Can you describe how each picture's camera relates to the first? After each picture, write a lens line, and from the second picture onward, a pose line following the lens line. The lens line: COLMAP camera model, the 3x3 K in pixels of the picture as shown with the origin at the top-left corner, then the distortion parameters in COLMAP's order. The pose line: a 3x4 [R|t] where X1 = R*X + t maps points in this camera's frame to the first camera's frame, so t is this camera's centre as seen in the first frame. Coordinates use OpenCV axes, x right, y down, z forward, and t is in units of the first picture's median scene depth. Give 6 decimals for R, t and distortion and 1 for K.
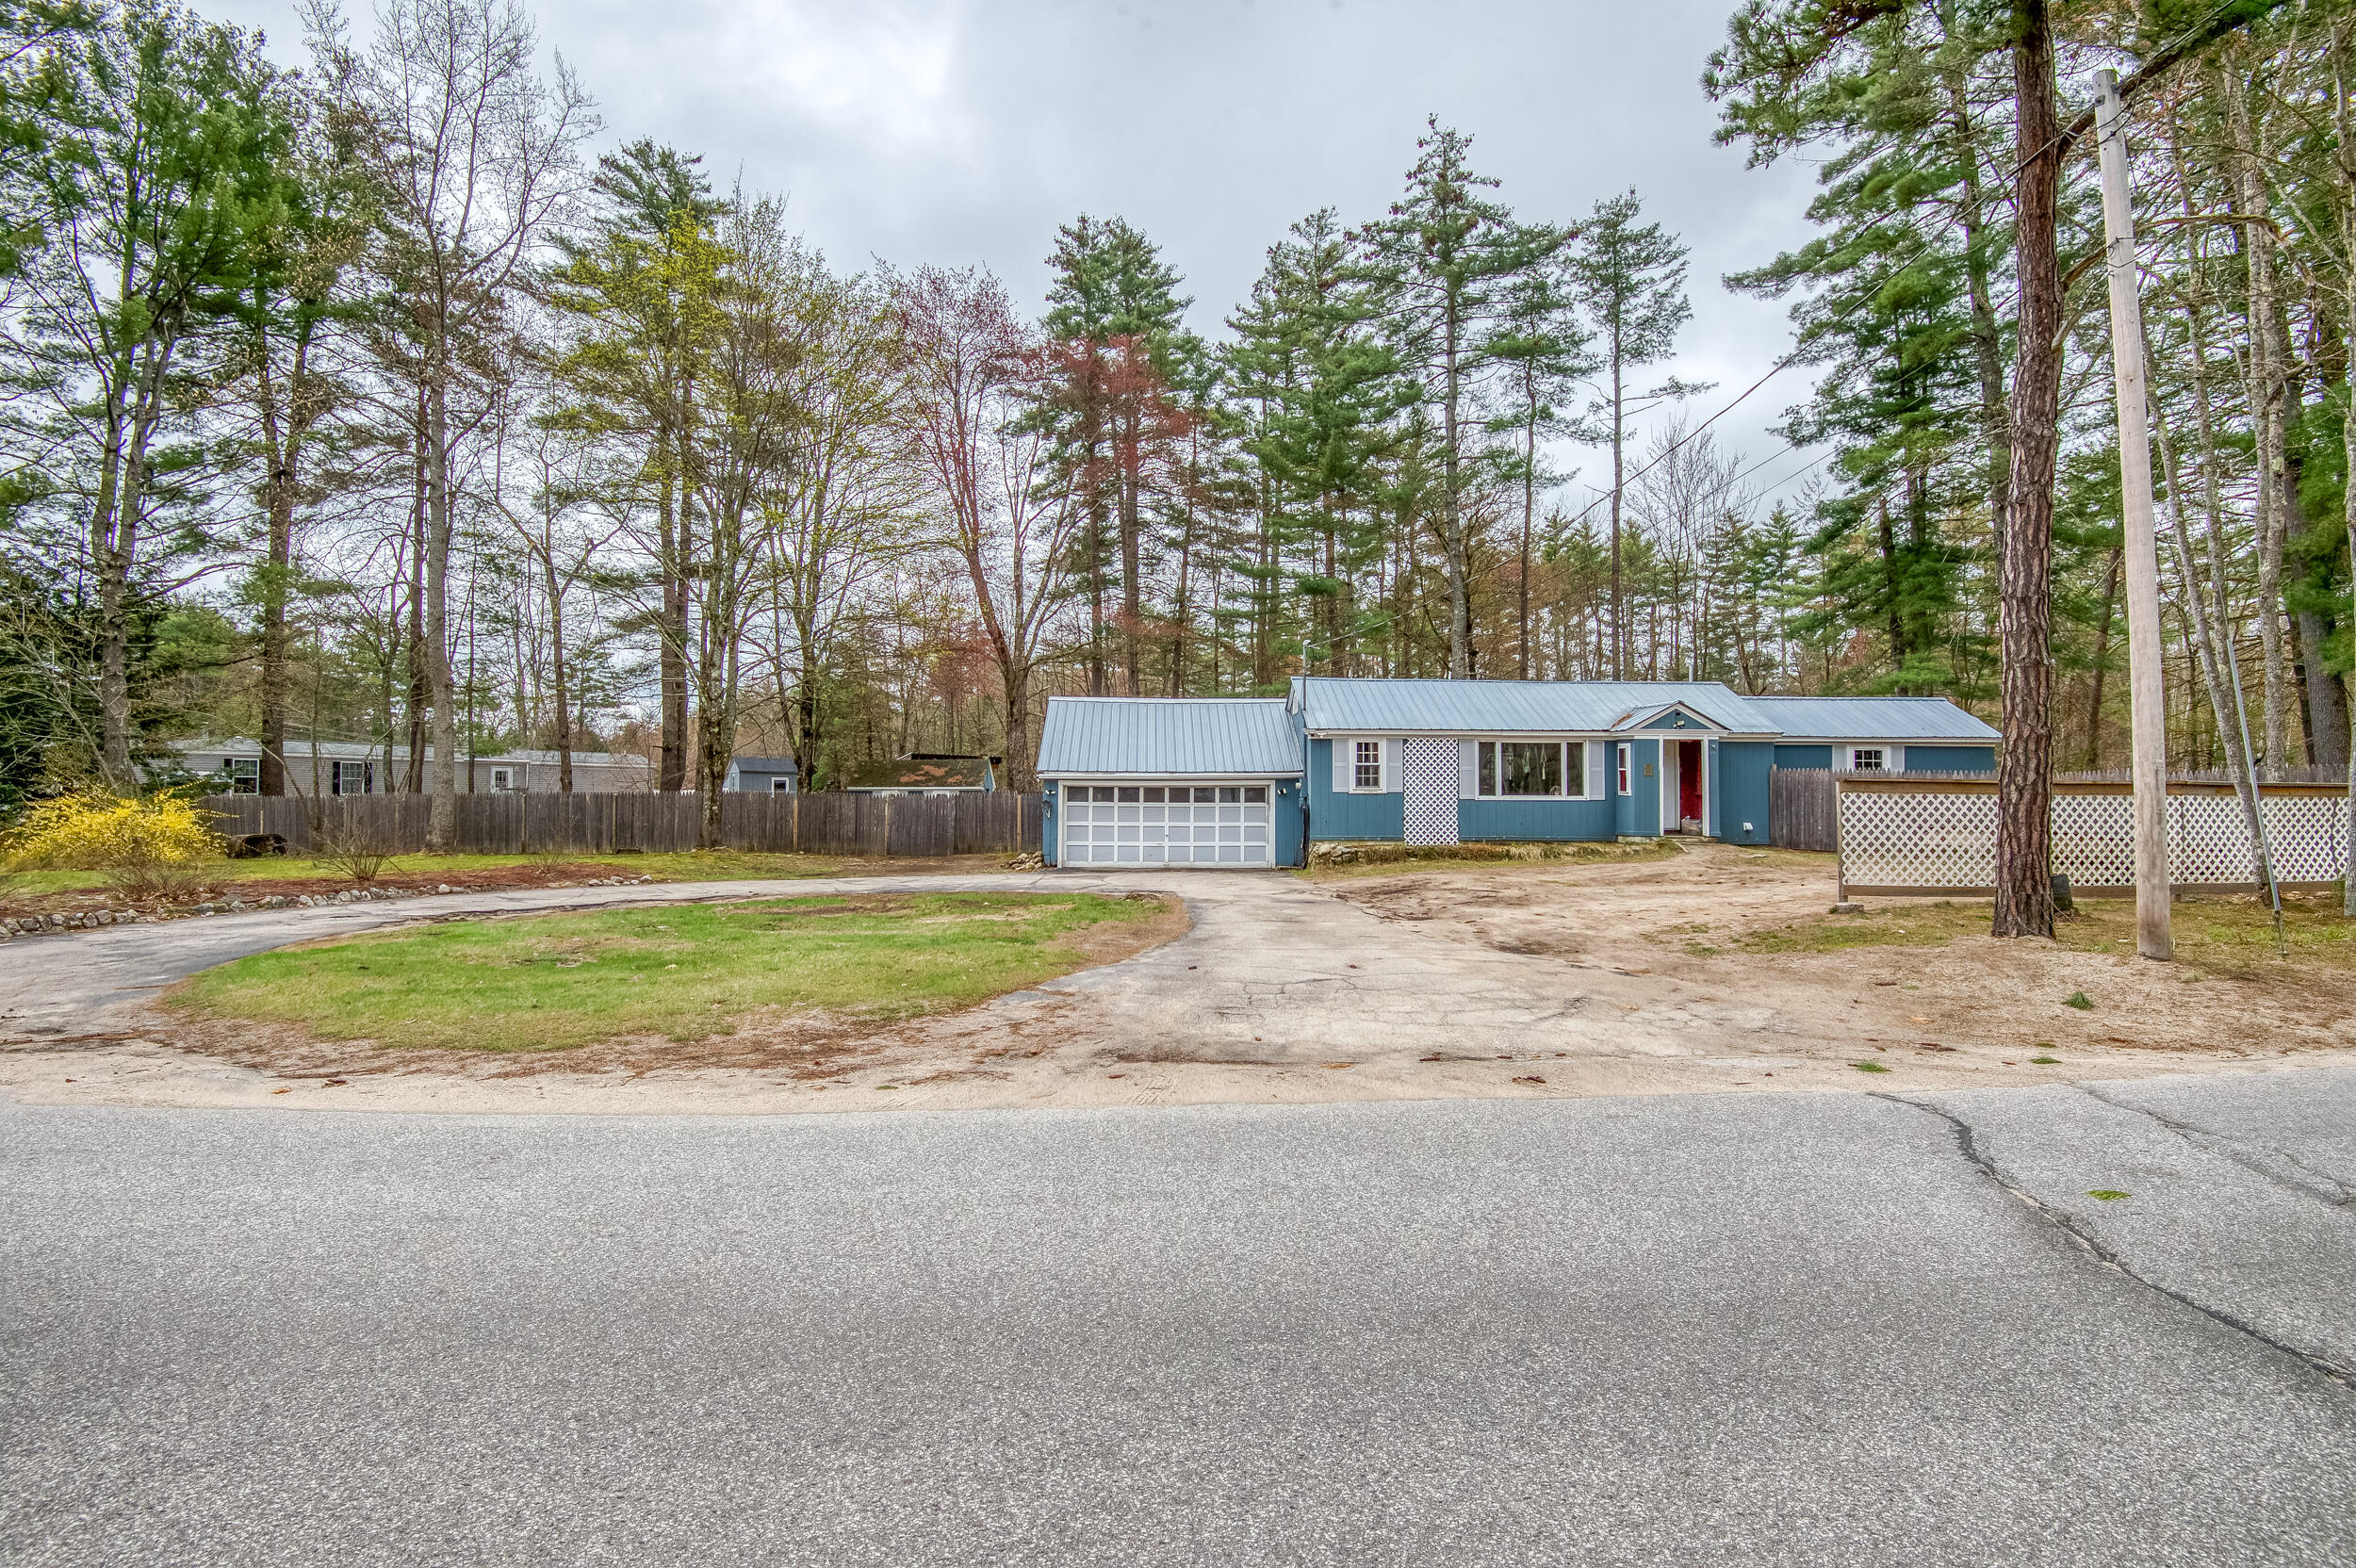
lens RADIAL K [[1110.9, 0, 1171.9], [0, 1110.9, 769.9], [0, 0, 1]] dist [0.000034, -0.035507]
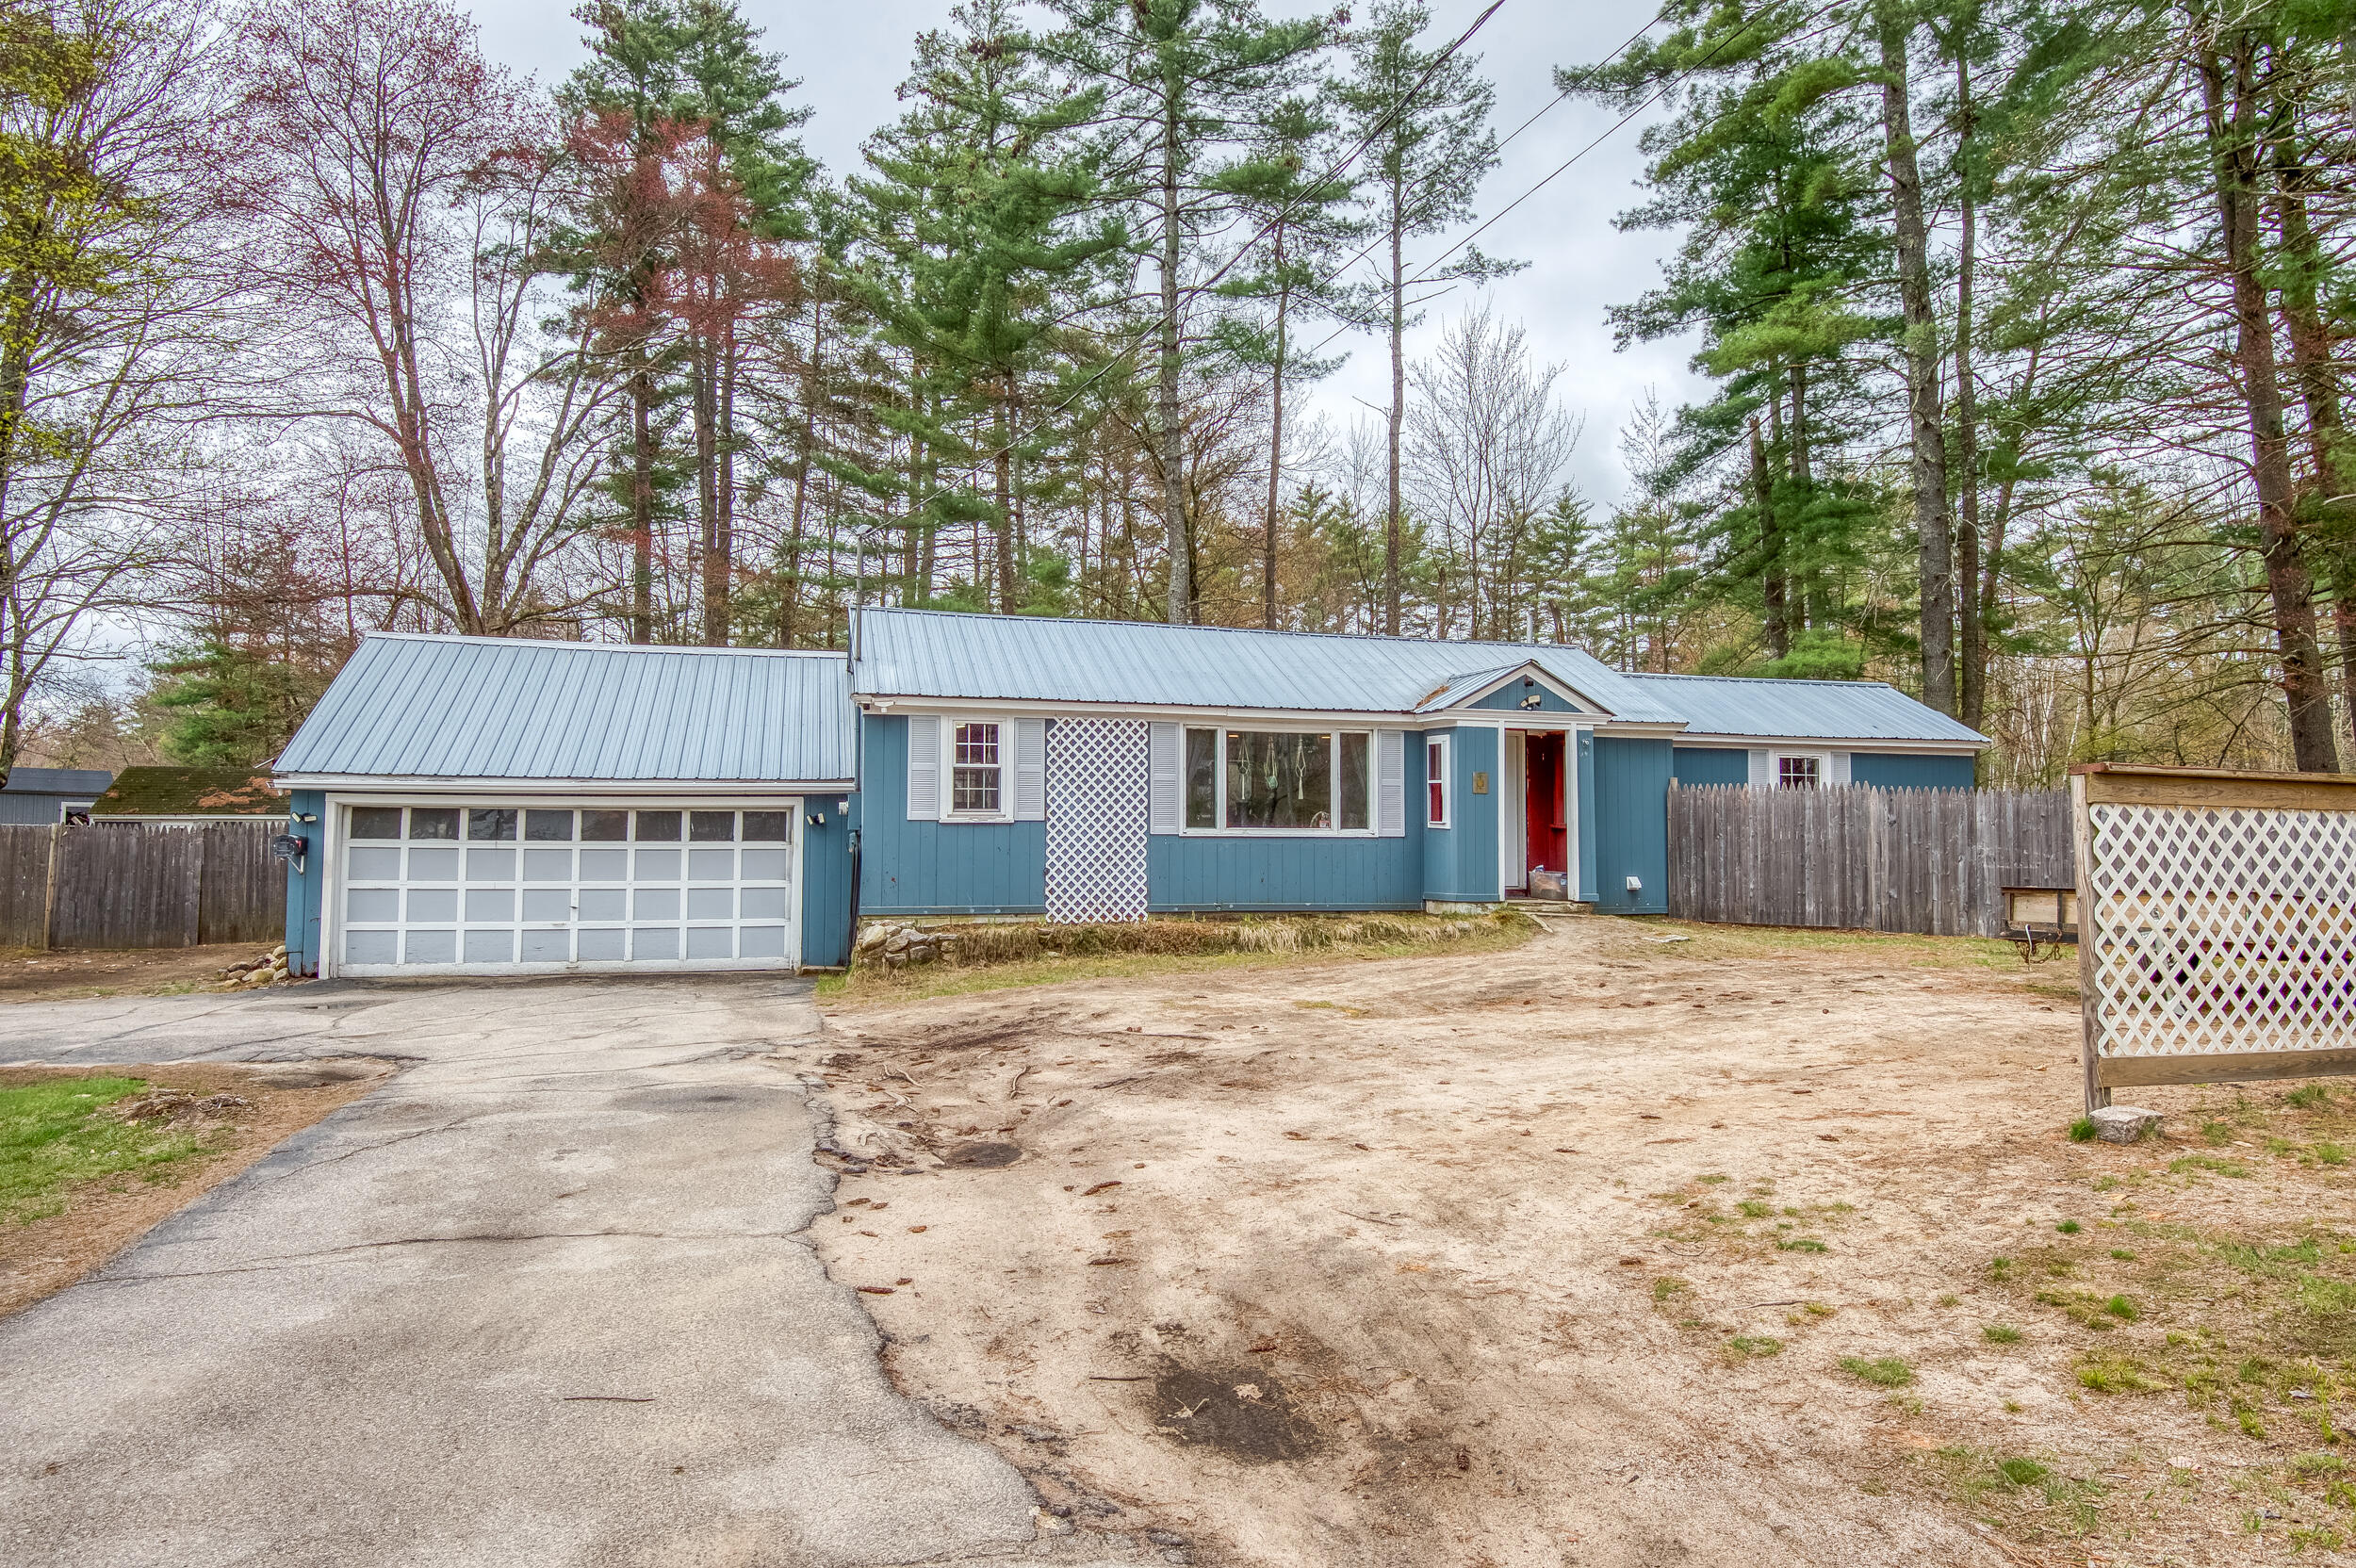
lens RADIAL K [[1339.8, 0, 1167.4], [0, 1339.8, 769.6], [0, 0, 1]] dist [0.001146, -0.000009]
pose [[0.973618, 0.013872, 0.227761, 0.082752], [-0.007312, 0.999535, -0.029619, 0.009795], [-0.228066, 0.027172, 0.973266, 0.255986]]
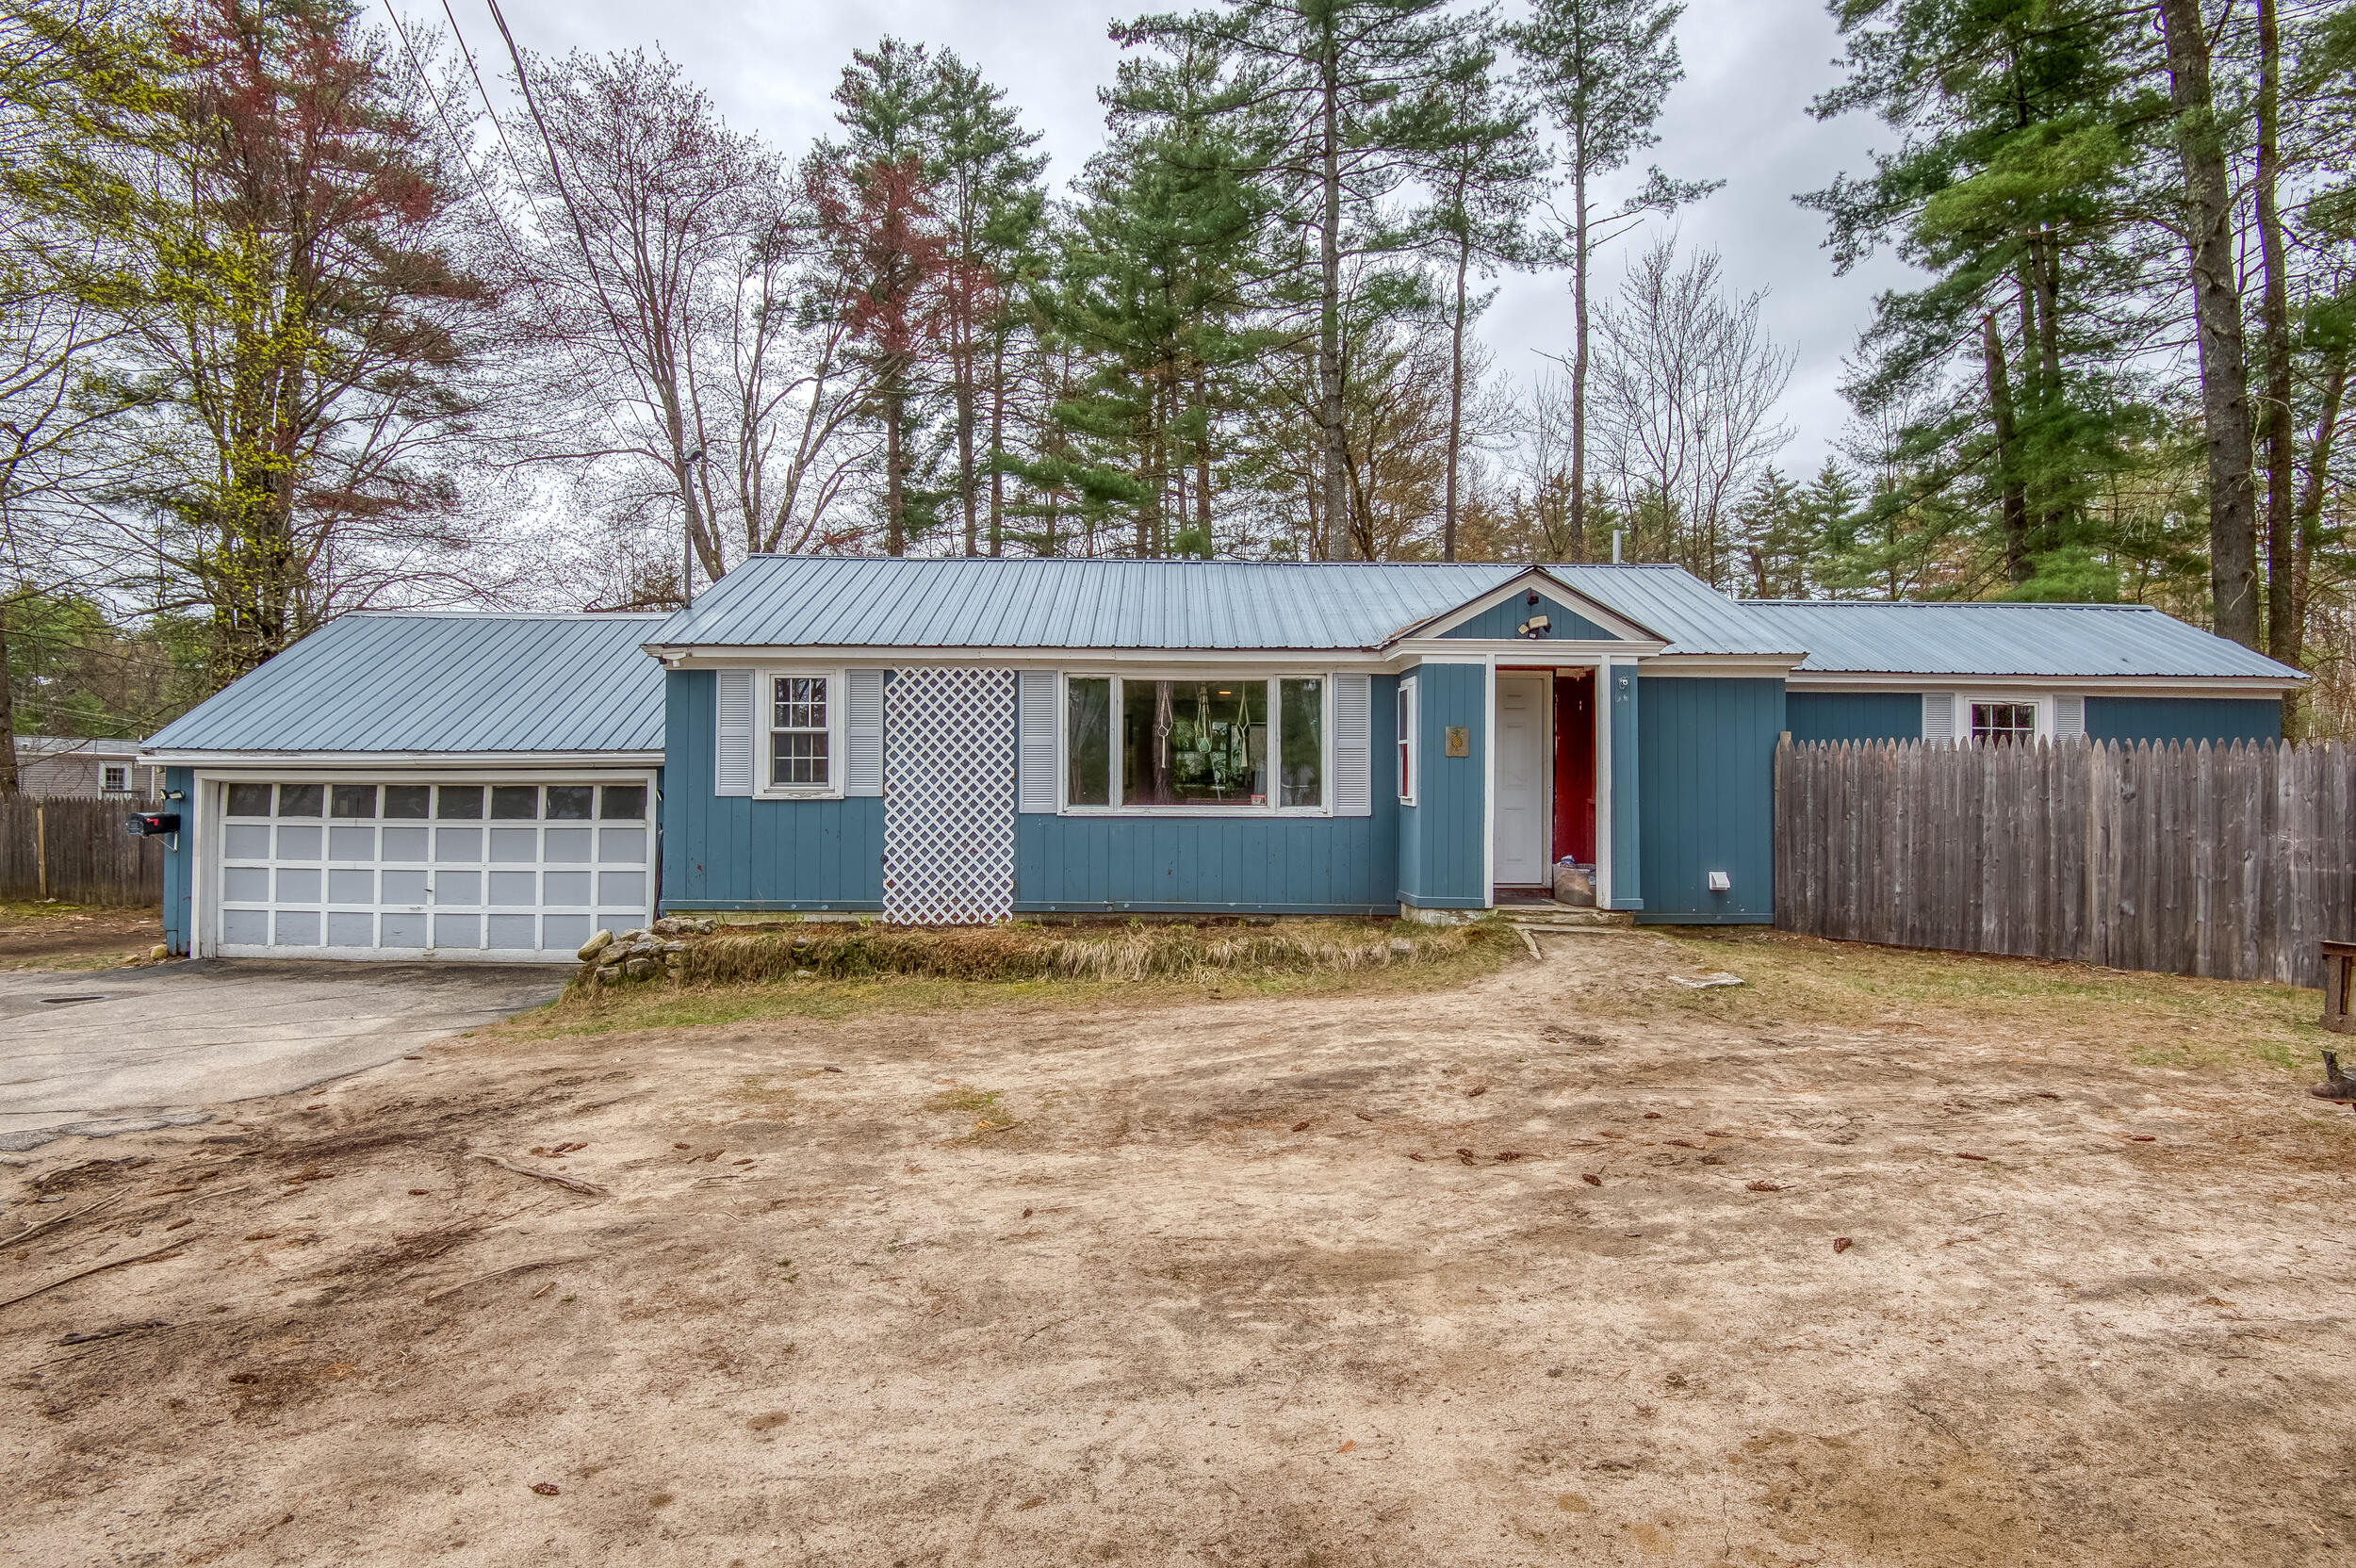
lens RADIAL K [[1097.4, 0, 1178.0], [0, 1097.4, 784.0], [0, 0, 1]] dist [-0.015958, -0.015418]
pose [[0.999212, 0.001411, -0.039669, 0.231563], [-0.001108, 0.999970, 0.007662, 0.008211], [0.039679, -0.007612, 0.999183, 0.404995]]
